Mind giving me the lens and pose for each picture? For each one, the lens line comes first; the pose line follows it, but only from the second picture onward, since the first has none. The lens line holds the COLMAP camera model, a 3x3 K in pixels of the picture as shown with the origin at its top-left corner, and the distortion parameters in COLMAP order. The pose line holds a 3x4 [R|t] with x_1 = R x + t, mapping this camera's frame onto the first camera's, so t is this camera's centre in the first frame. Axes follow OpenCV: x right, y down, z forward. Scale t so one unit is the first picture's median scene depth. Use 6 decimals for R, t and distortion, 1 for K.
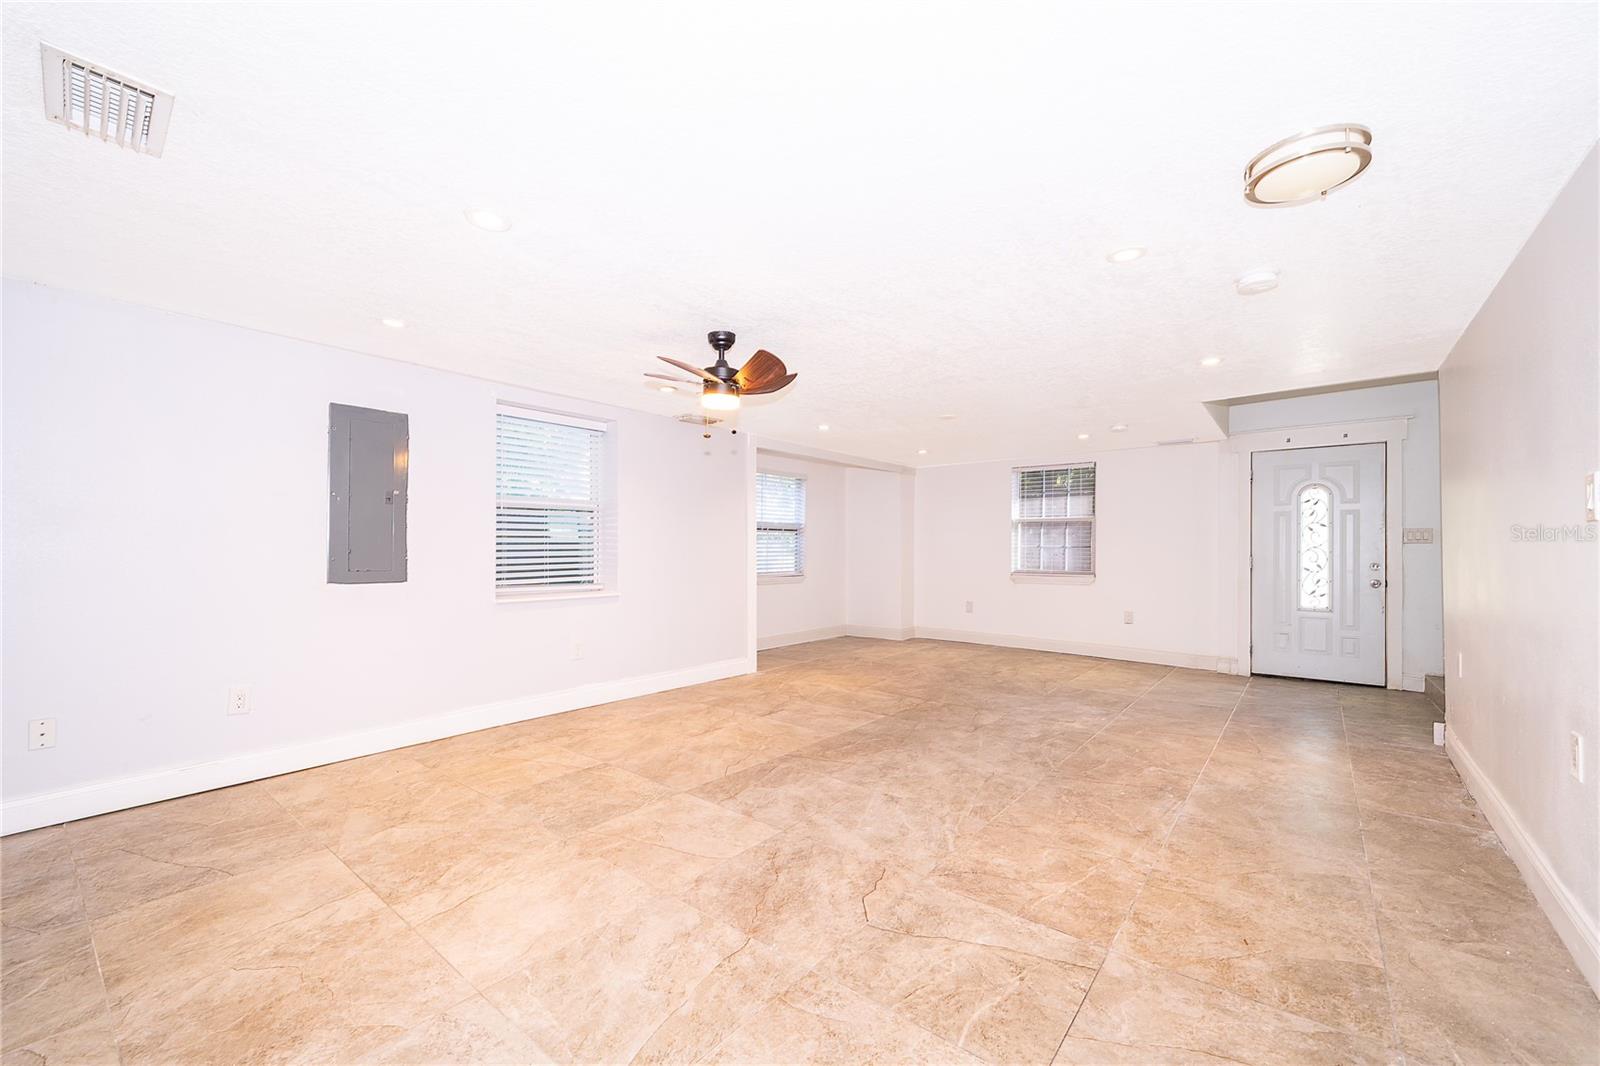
lens RADIAL K [[645.3, 0, 796.7], [0, 645.3, 538.3], [0, 0, 1]] dist [-0.002844, 0.000098]
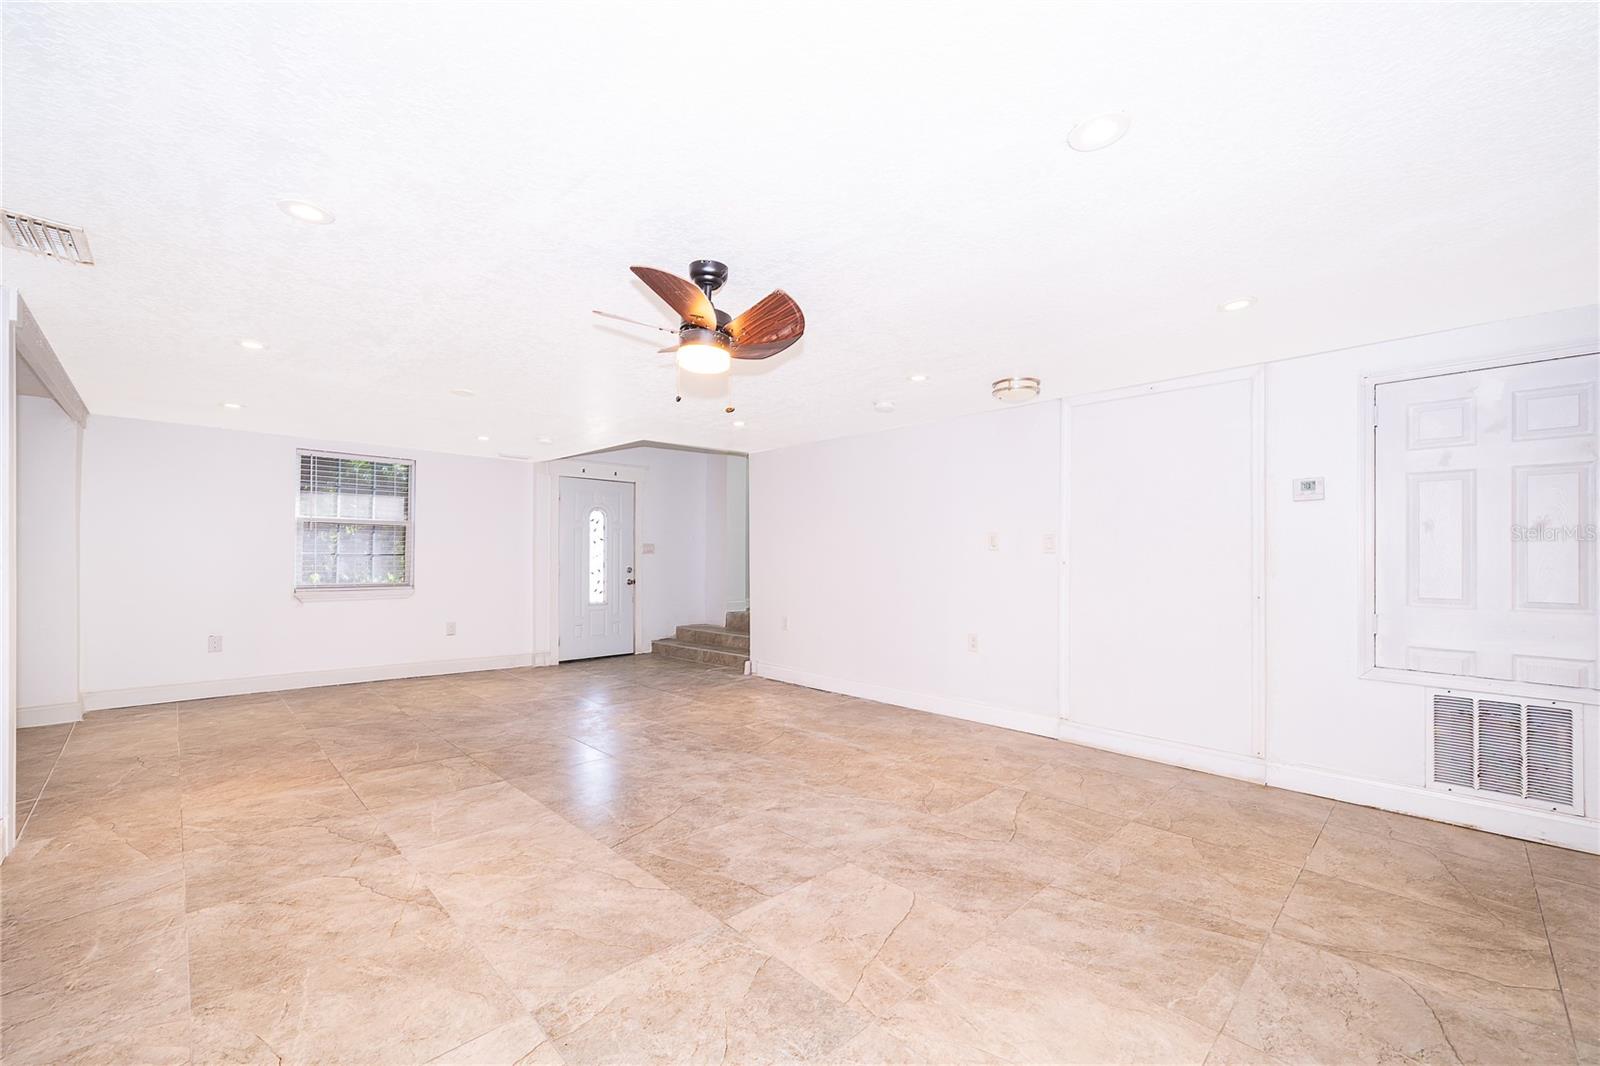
lens RADIAL K [[645.3, 0, 796.7], [0, 645.3, 538.3], [0, 0, 1]] dist [-0.002844, 0.000098]
pose [[0.119142, 0.026388, 0.992526, -0.682067], [-0.020567, 0.999498, -0.024105, 0.001867], [-0.992664, -0.017541, 0.119625, 0.675332]]
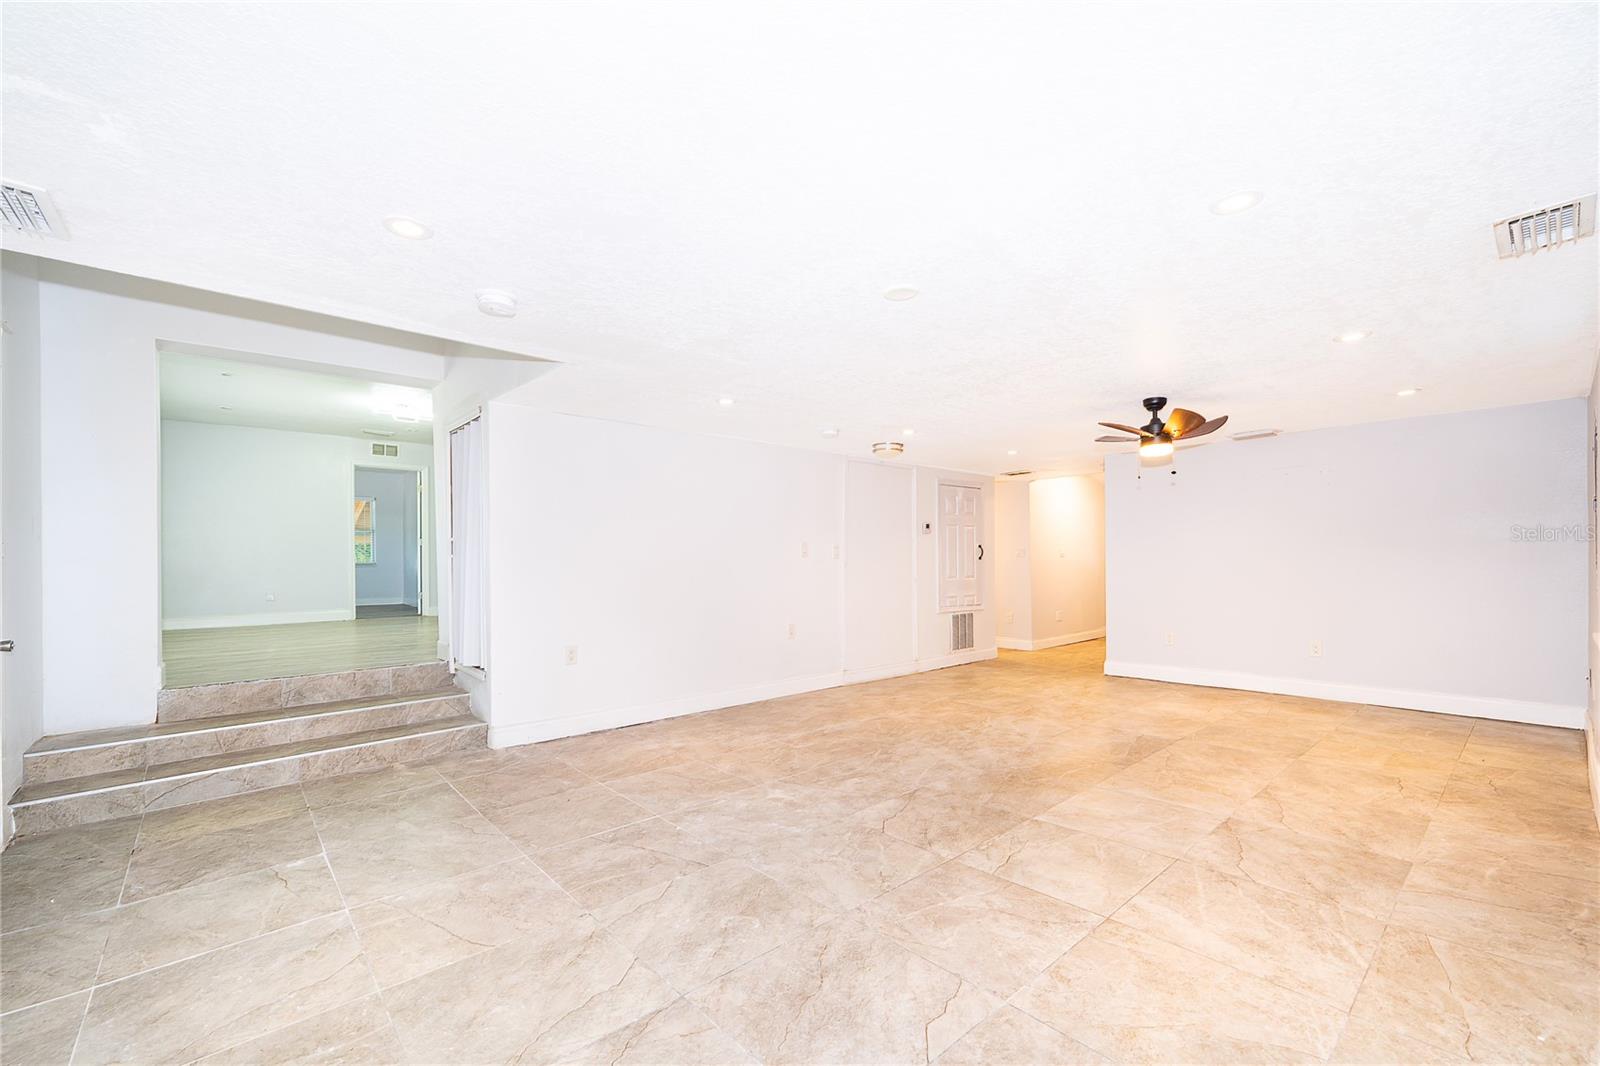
lens RADIAL K [[662.9, 0, 799.6], [0, 662.9, 519.9], [0, 0, 1]] dist [-0.005030, 0.000047]
pose [[-0.985966, 0.018819, 0.165883, 0.302313], [0.005734, 0.996858, -0.079004, 0.027275], [-0.166848, -0.076944, -0.982976, 2.034794]]
